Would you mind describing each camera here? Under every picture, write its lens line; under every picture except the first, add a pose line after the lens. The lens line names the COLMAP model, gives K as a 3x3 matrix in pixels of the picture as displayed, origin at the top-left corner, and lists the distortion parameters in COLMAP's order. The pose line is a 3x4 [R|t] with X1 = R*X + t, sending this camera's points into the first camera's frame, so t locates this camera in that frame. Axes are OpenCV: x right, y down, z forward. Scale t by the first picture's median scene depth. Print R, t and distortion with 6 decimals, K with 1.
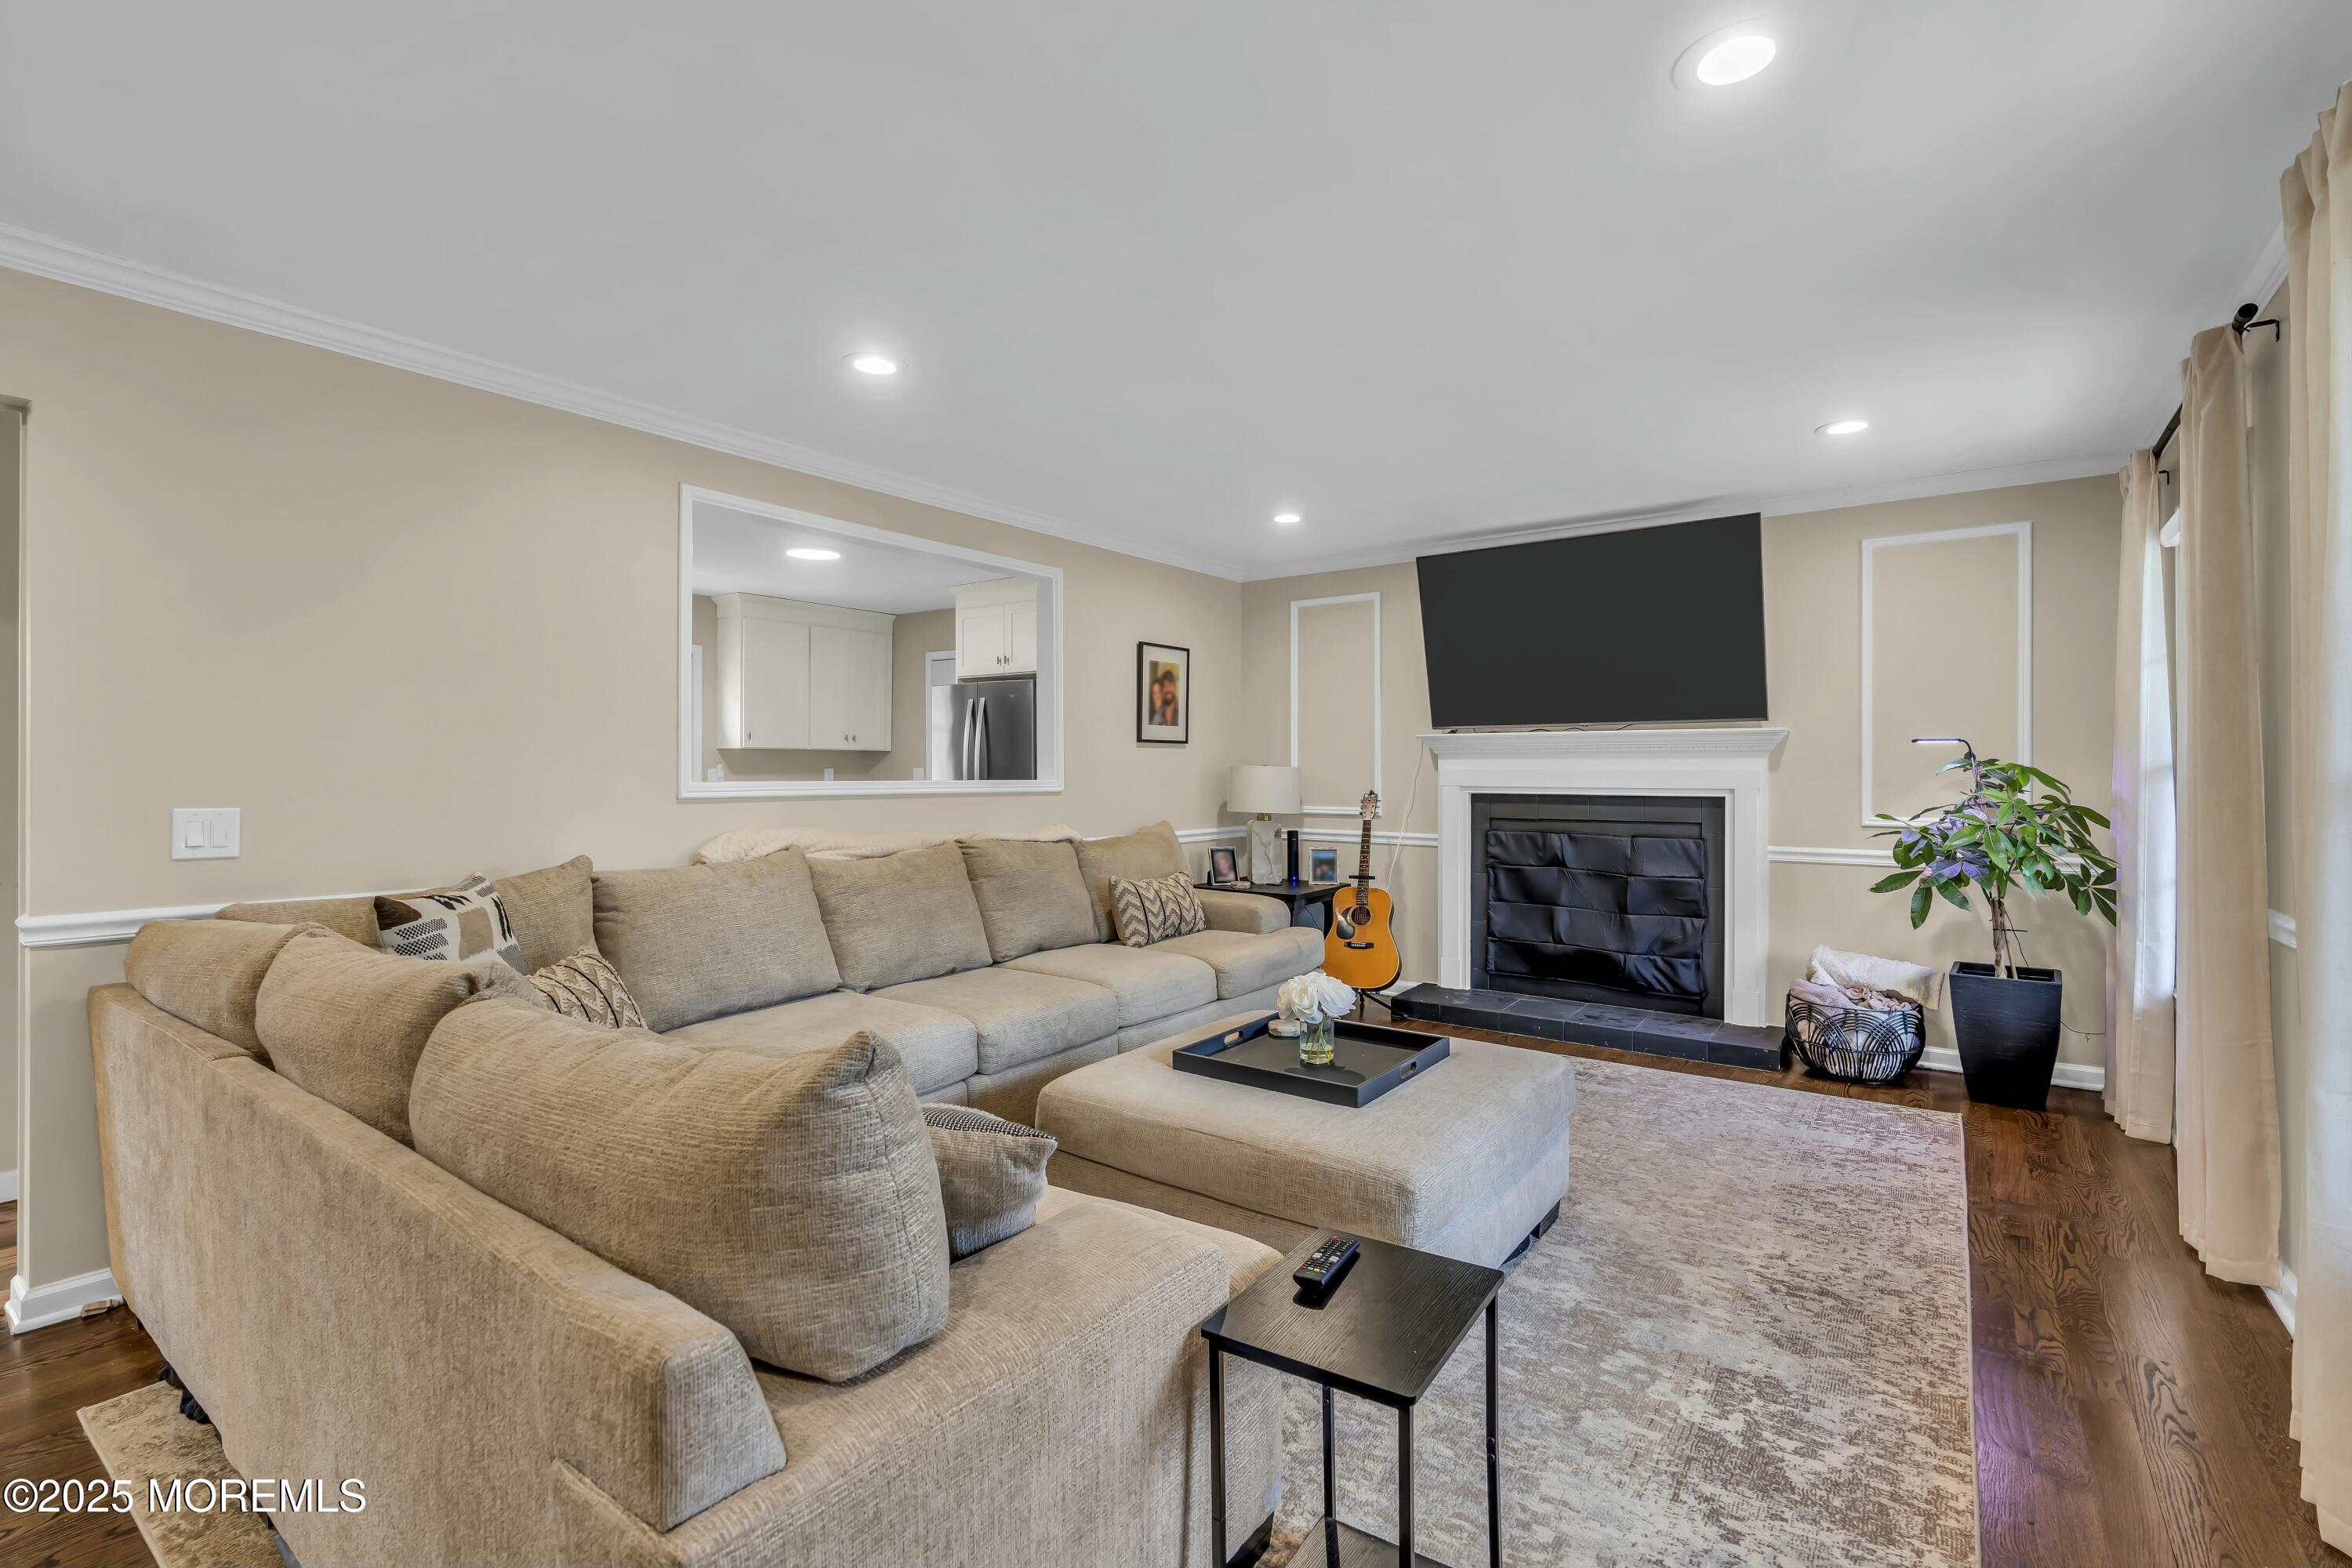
lens RADIAL K [[1053.2, 0, 1175.8], [0, 1053.2, 770.5], [0, 0, 1]] dist [-0.007622, 0.001788]
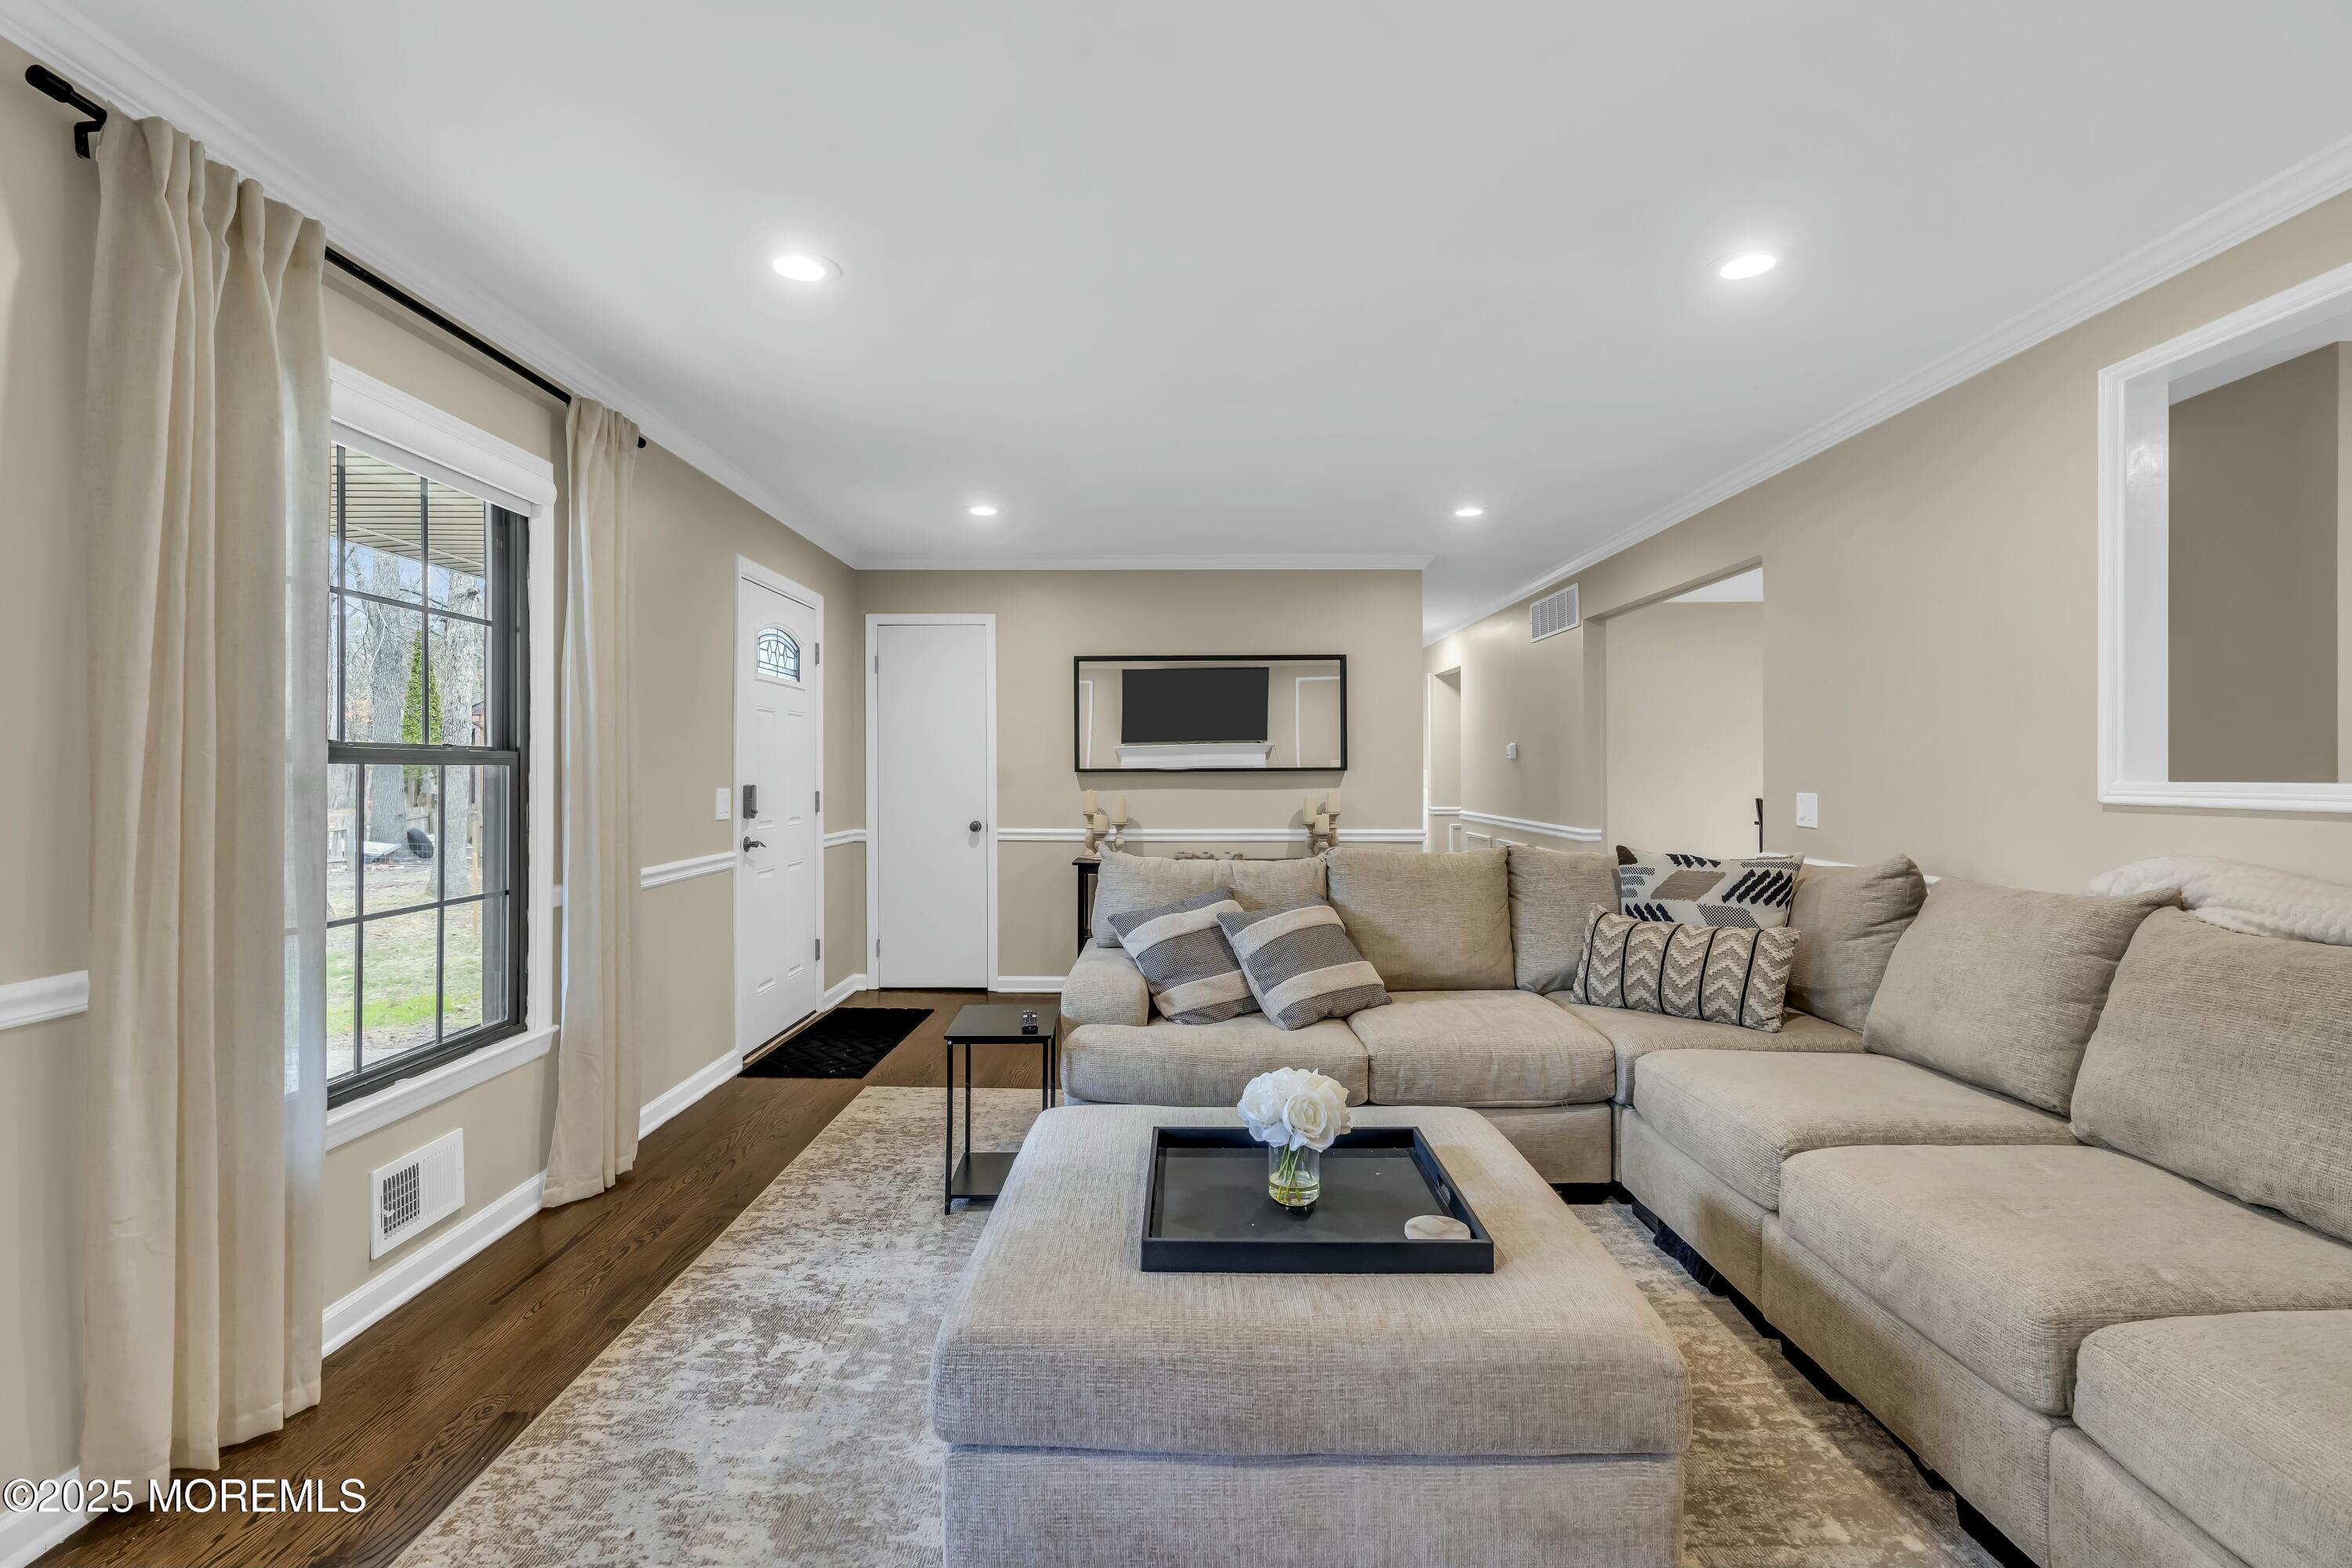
lens RADIAL K [[1049.1, 0, 1176.7], [0, 1049.1, 780.7], [0, 0, 1]] dist [-0.018704, 0.008273]
pose [[-0.805654, 0.002477, -0.592381, 0.364980], [-0.000505, 0.999988, 0.004869, 0.002841], [0.592386, 0.004222, -0.805643, 0.925568]]
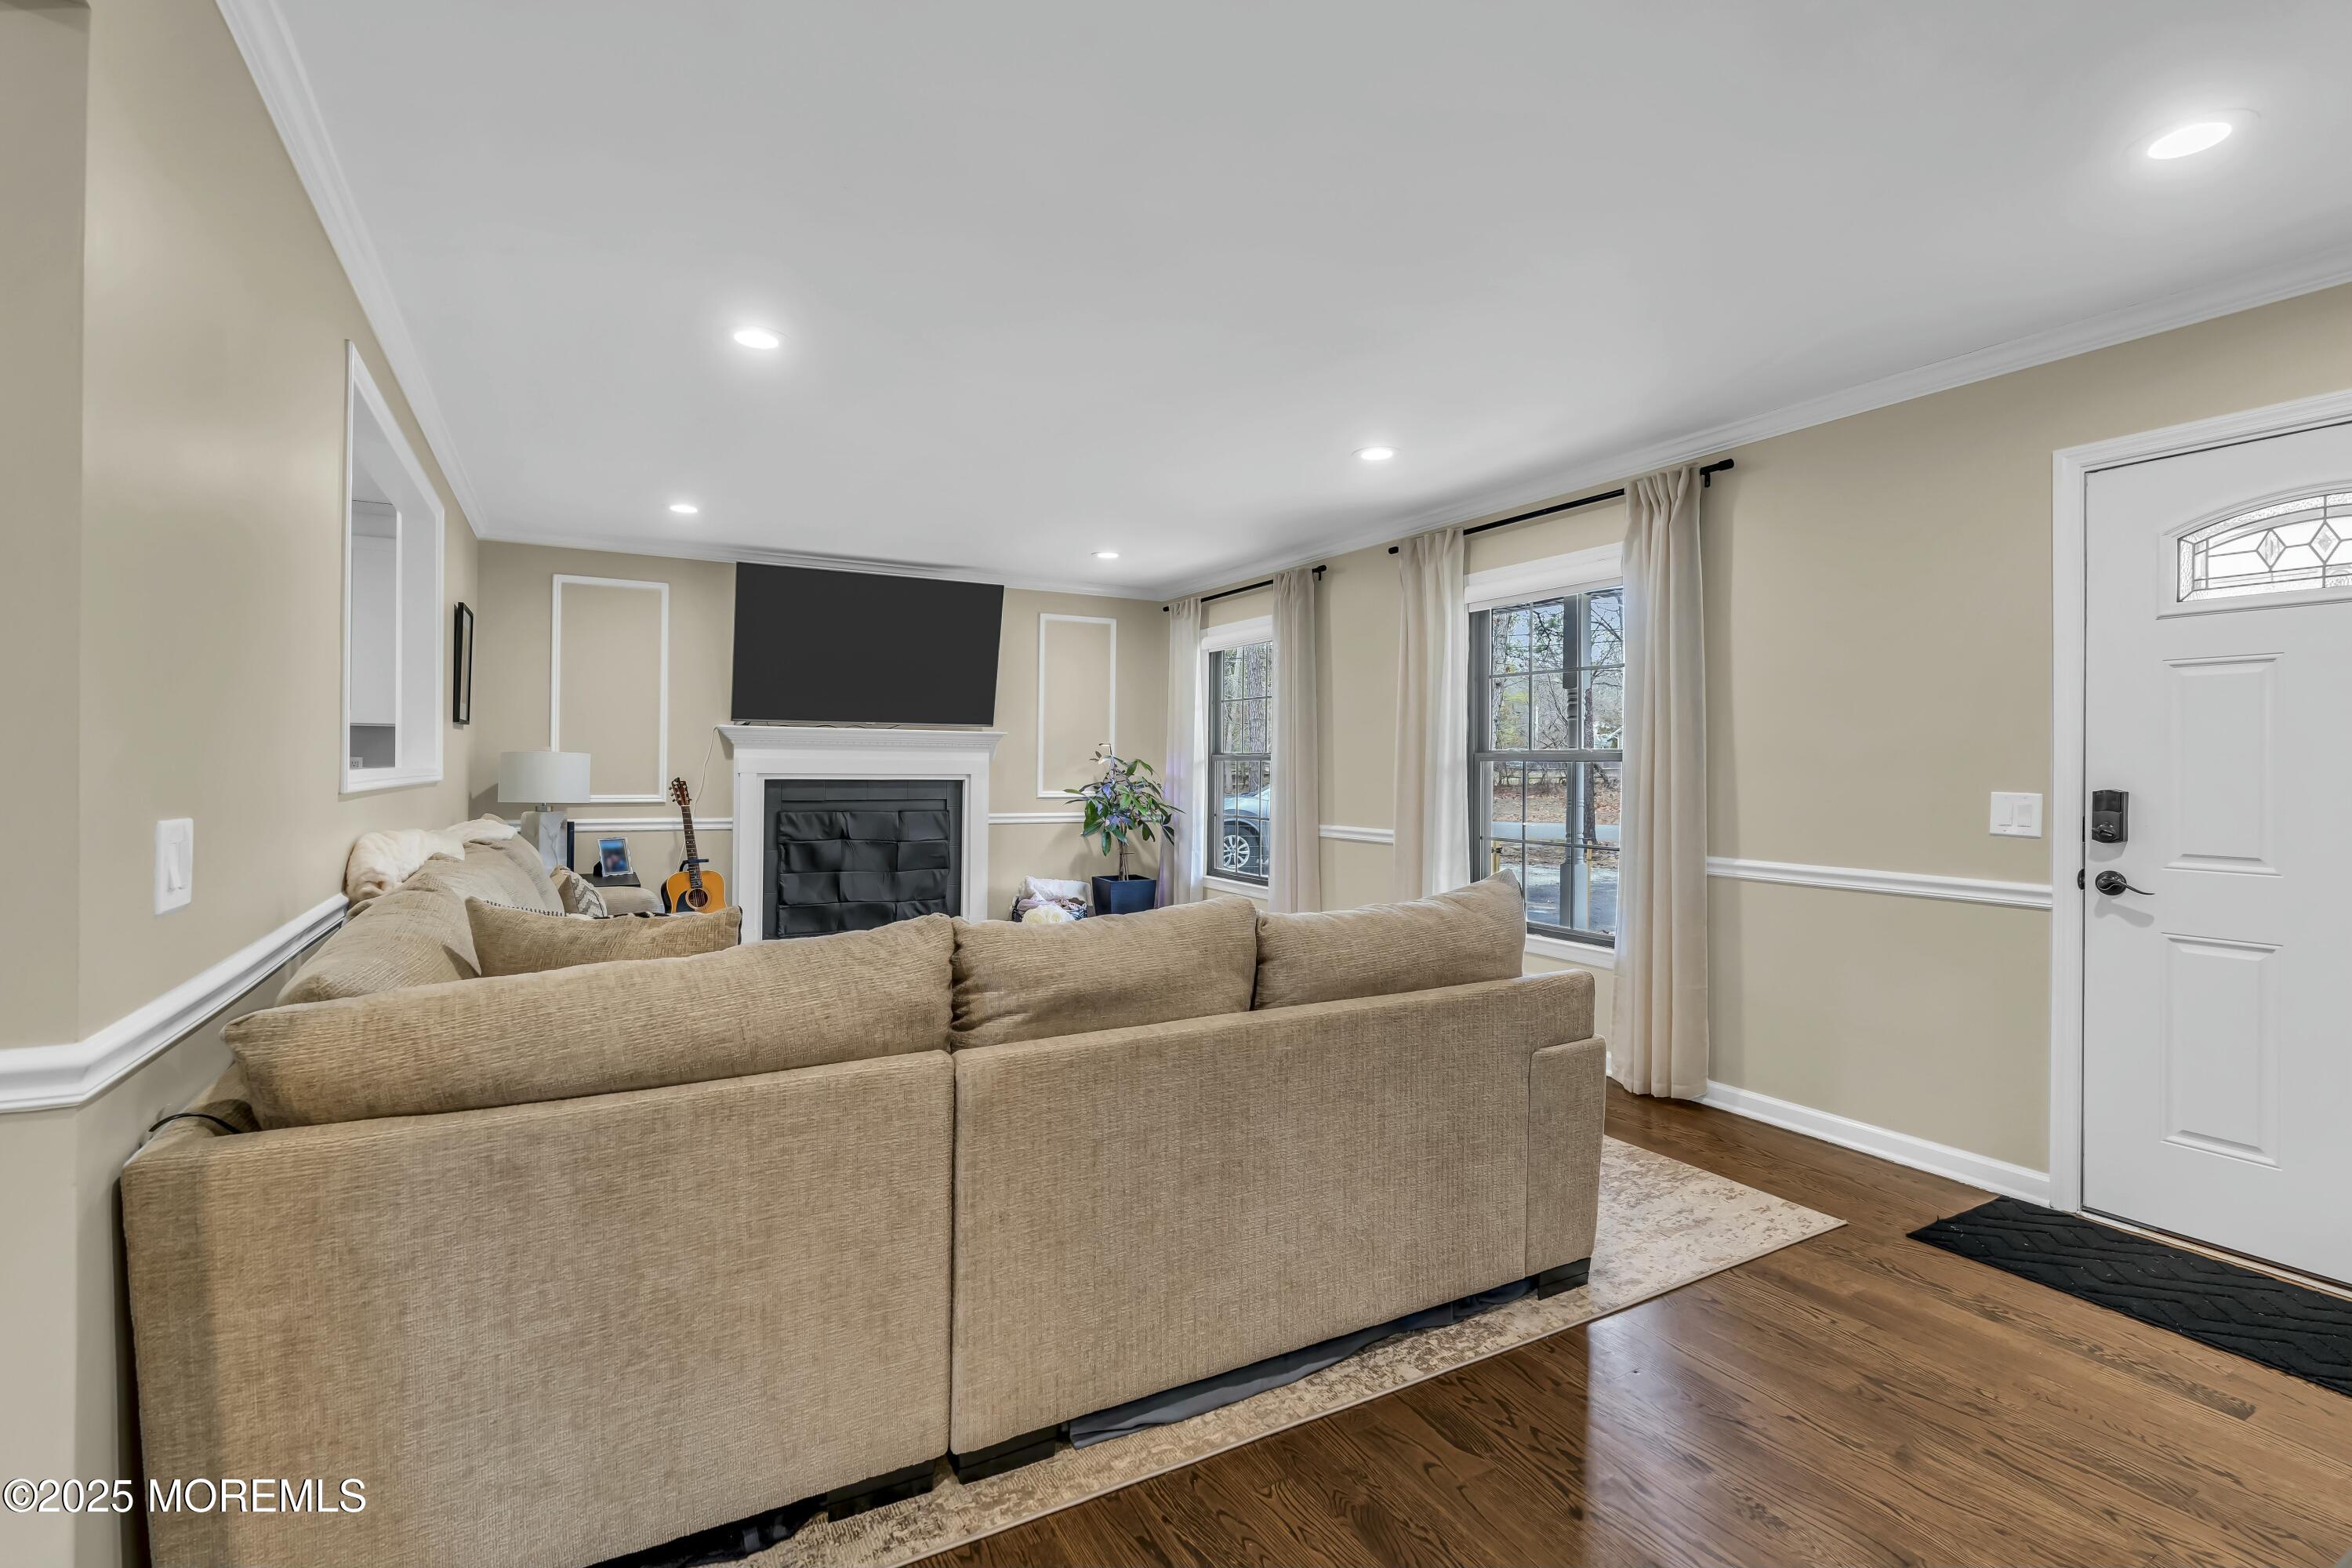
lens RADIAL K [[1053.2, 0, 1175.8], [0, 1053.2, 770.5], [0, 0, 1]] dist [-0.007622, 0.001788]
pose [[0.426888, -0.002636, 0.904301, -0.671911], [-0.008545, 0.999939, 0.006948, 0.000293], [-0.904264, -0.010694, 0.426840, 0.151422]]
